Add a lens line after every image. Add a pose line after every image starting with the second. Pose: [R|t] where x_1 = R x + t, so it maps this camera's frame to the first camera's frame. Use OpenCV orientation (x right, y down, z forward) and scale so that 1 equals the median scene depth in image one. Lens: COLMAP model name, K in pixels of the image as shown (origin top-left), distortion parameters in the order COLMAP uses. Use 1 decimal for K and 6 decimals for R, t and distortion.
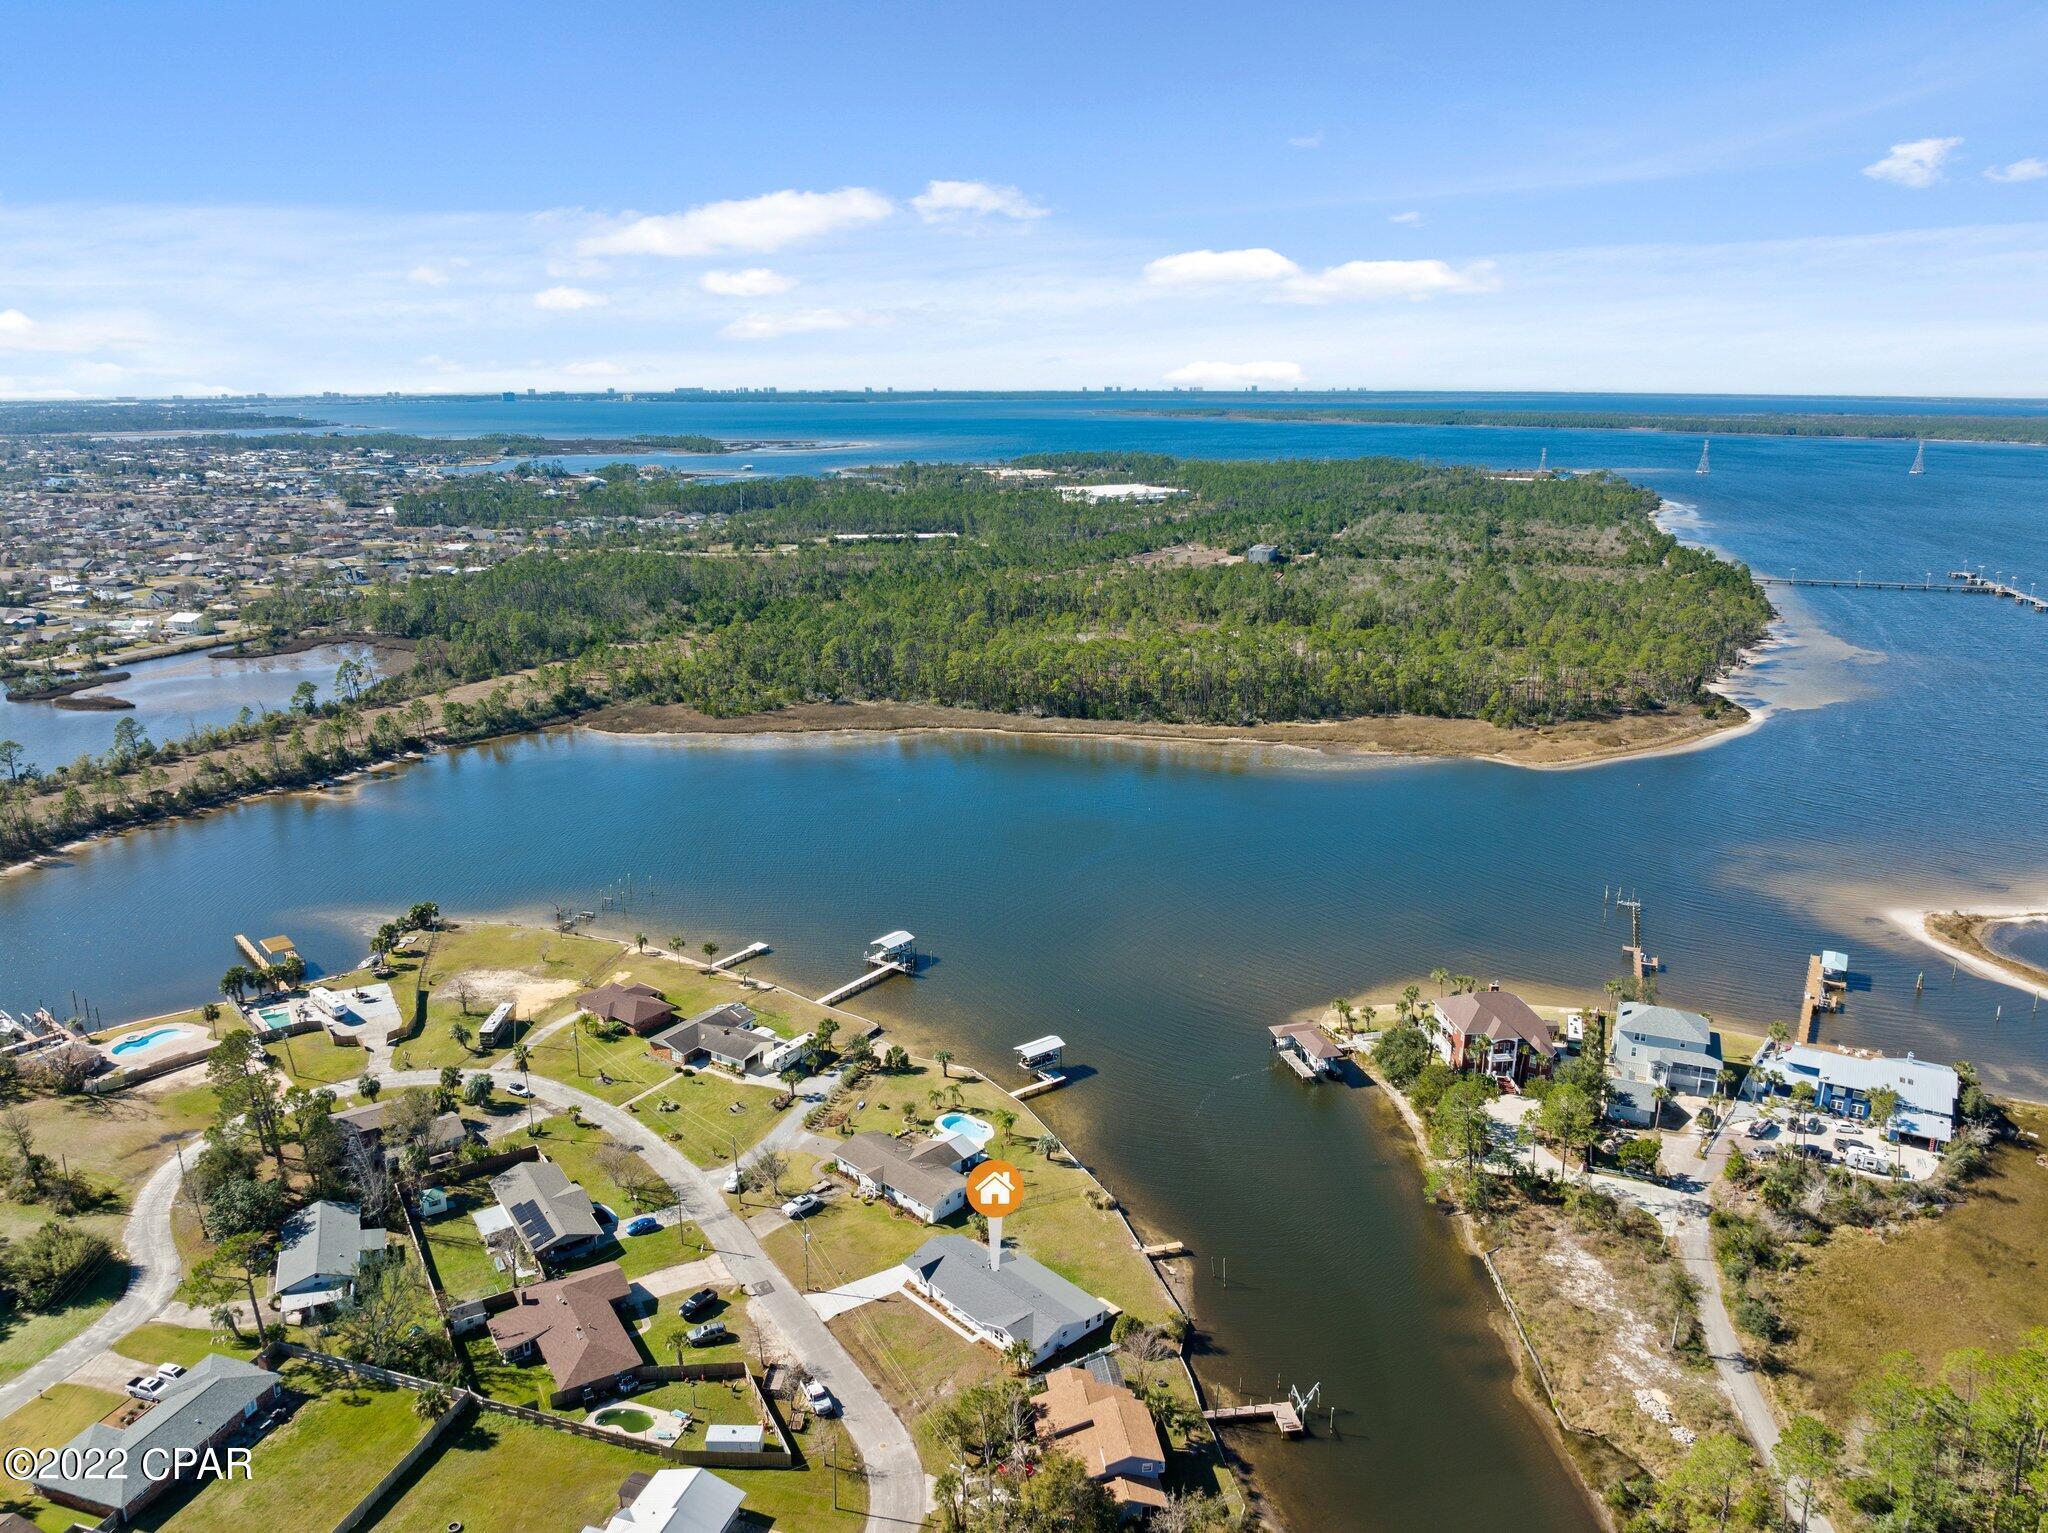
lens RADIAL K [[1411.4, 0, 1024.0], [0, 1411.4, 766.5], [0, 0, 1]] dist [-0.032000, -0.005295]
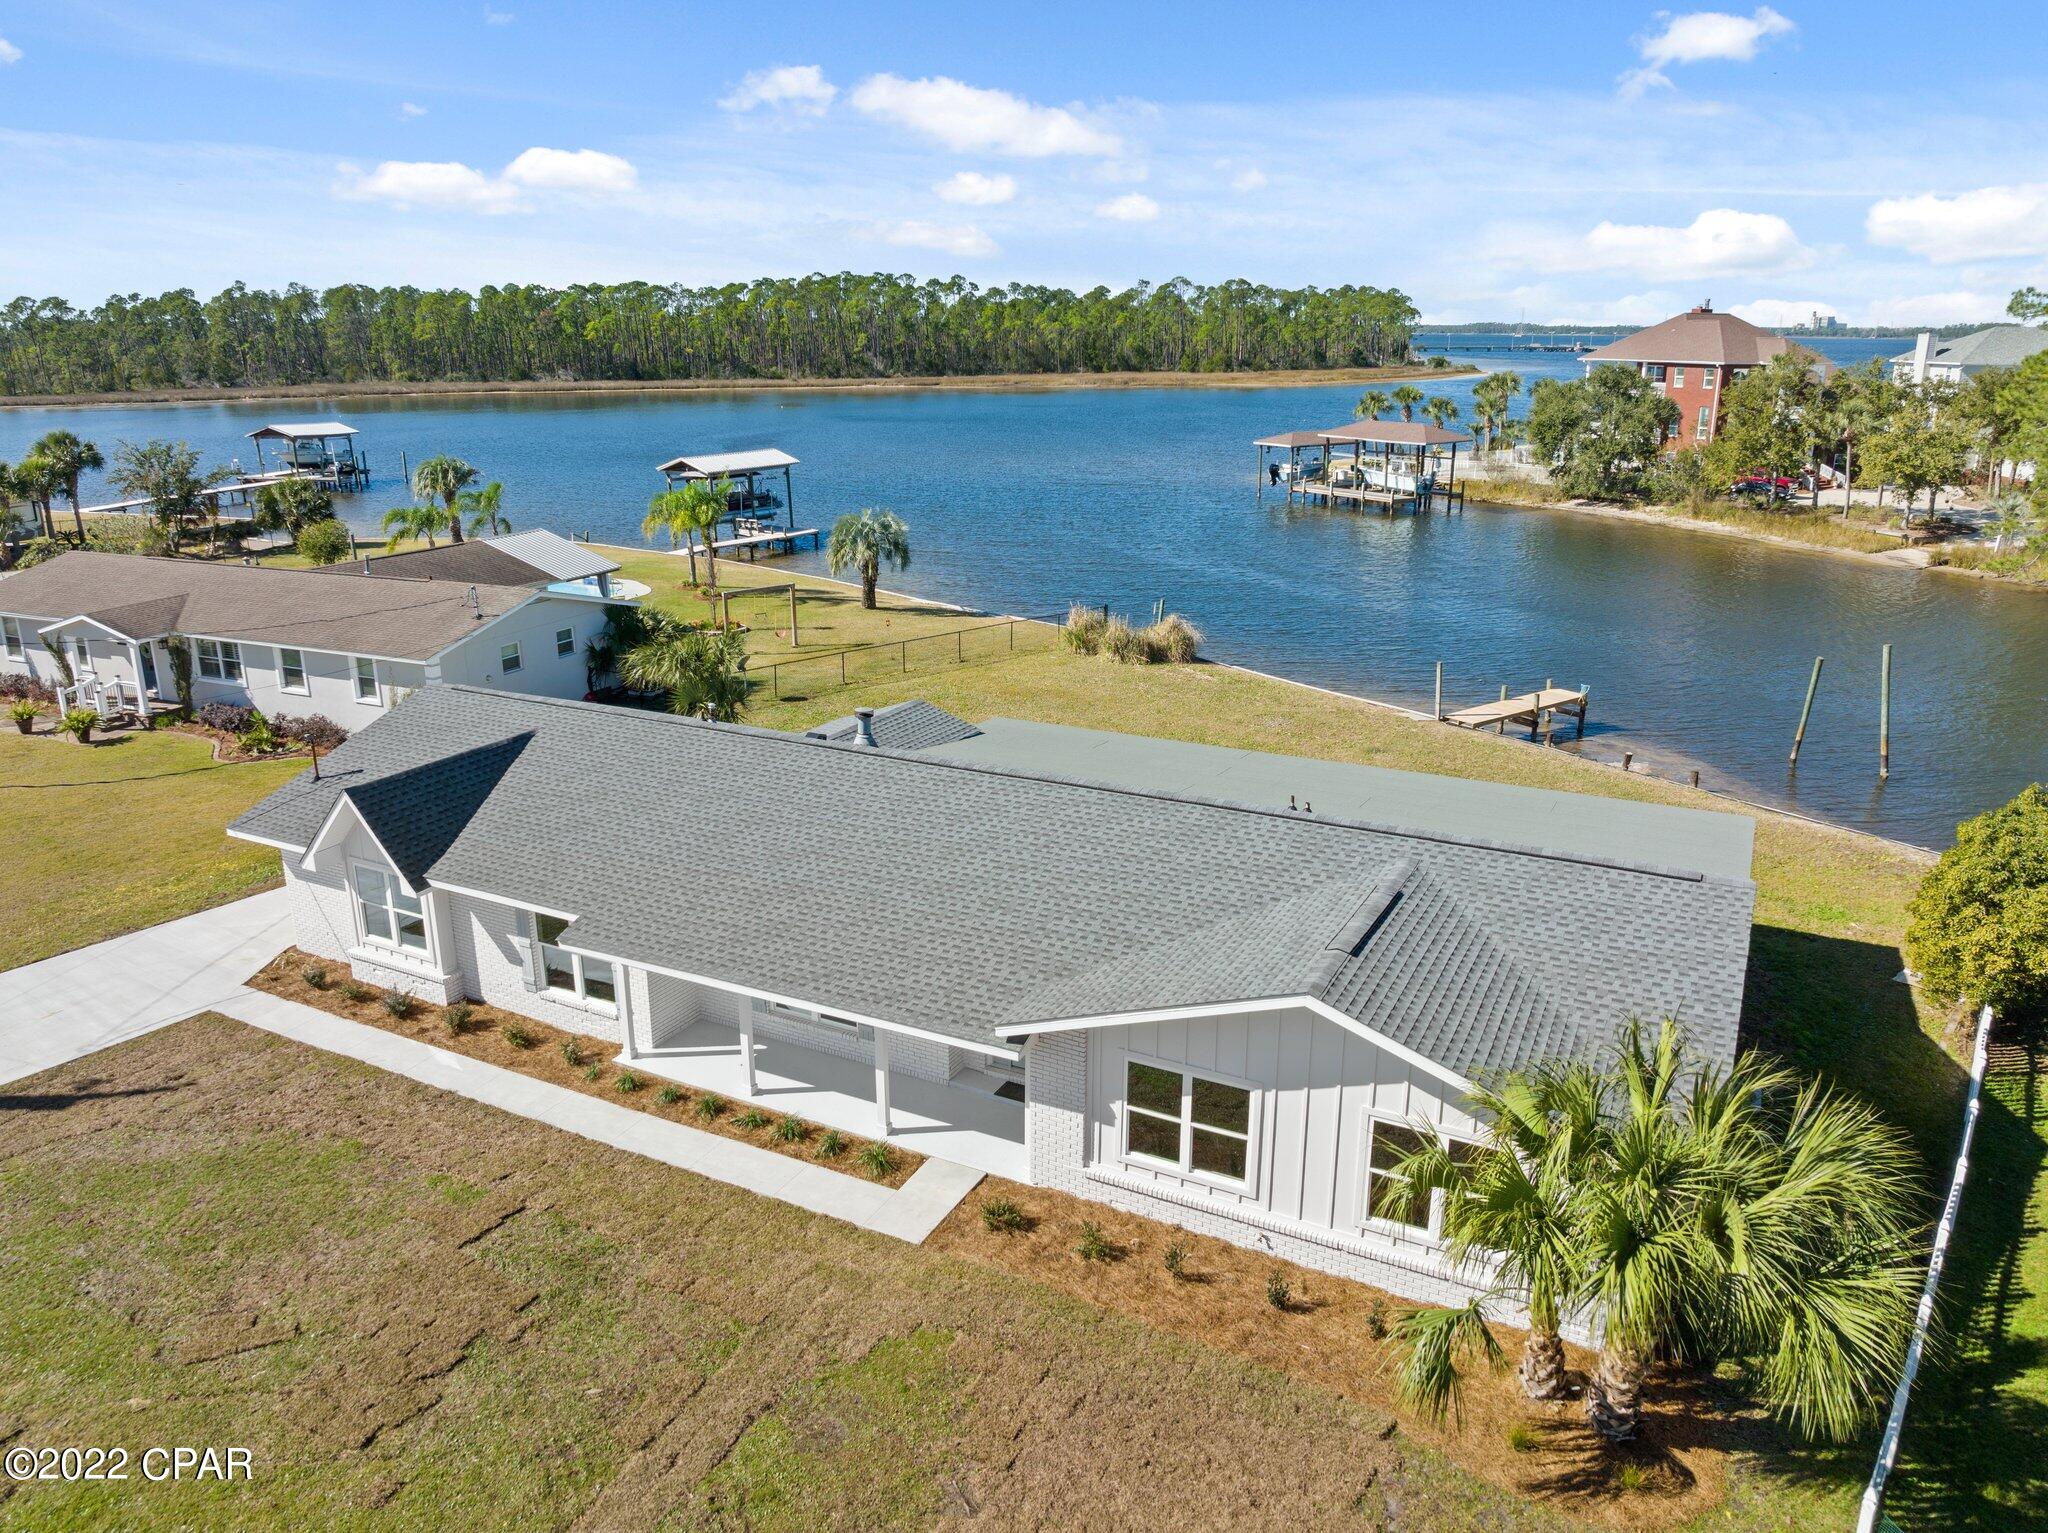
lens RADIAL K [[1439.0, 0, 1020.0], [0, 1439.0, 765.8], [0, 0, 1]] dist [-0.040752, 0.004646]
pose [[0.942289, -0.103358, 0.318447, -0.051597], [0.086020, 0.993965, 0.068075, 0.315869], [-0.323562, -0.036754, 0.945493, 0.769363]]
